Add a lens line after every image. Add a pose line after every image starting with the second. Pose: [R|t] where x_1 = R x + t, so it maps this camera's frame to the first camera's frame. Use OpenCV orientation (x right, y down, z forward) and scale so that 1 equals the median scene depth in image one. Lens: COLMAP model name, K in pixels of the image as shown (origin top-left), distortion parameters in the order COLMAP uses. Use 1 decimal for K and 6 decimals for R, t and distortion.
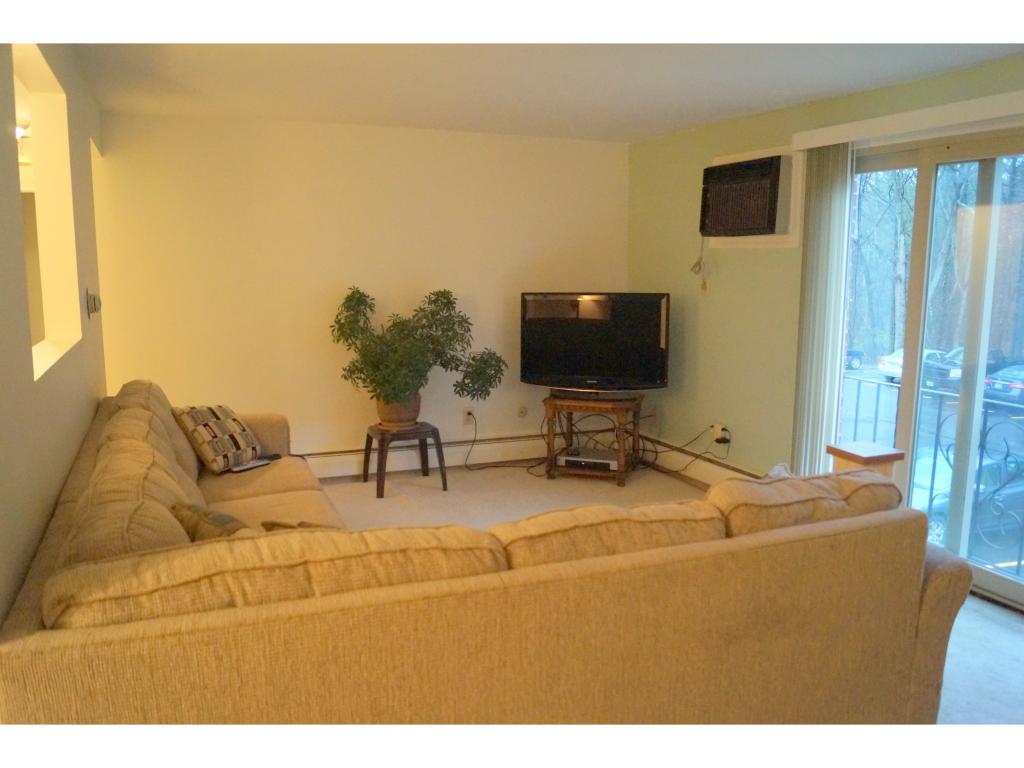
lens RADIAL K [[812.7, 0, 514.4], [0, 812.7, 389.5], [0, 0, 1]] dist [-0.078799, 0.013333]
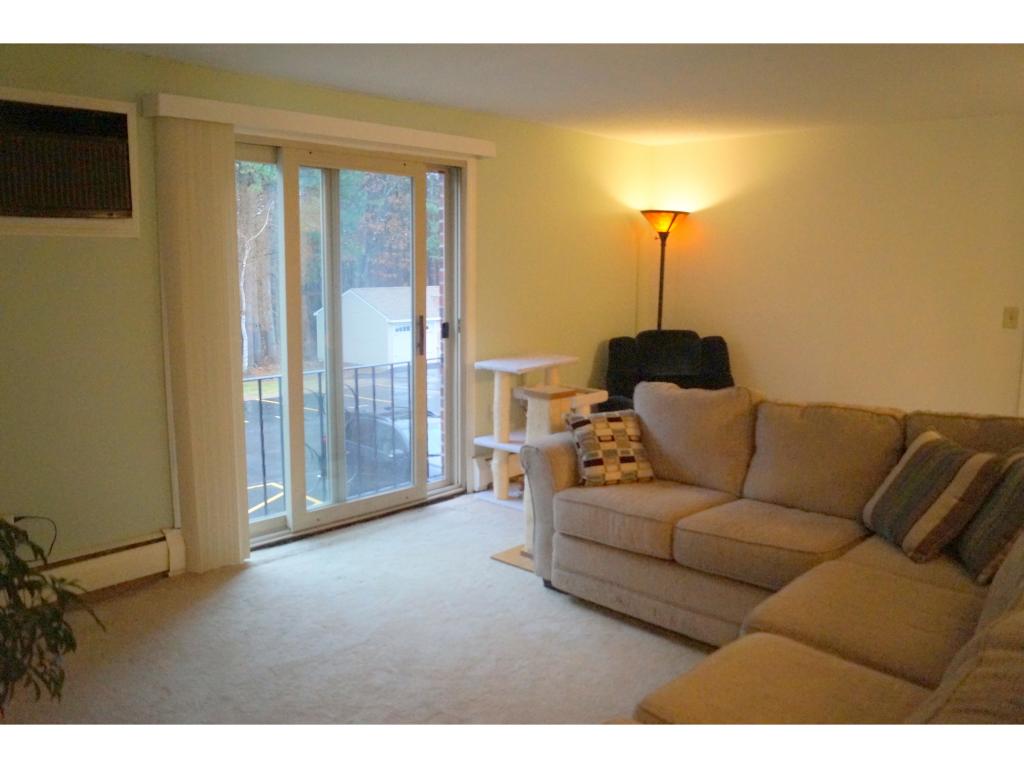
lens RADIAL K [[812.7, 0, 511.8], [0, 812.7, 384.9], [0, 0, 1]] dist [-0.078799, 0.013333]
pose [[-0.410061, -0.136546, 0.901779, -0.647531], [0.137776, 0.968110, 0.209240, -0.190100], [-0.901592, 0.210045, -0.378171, 1.262064]]
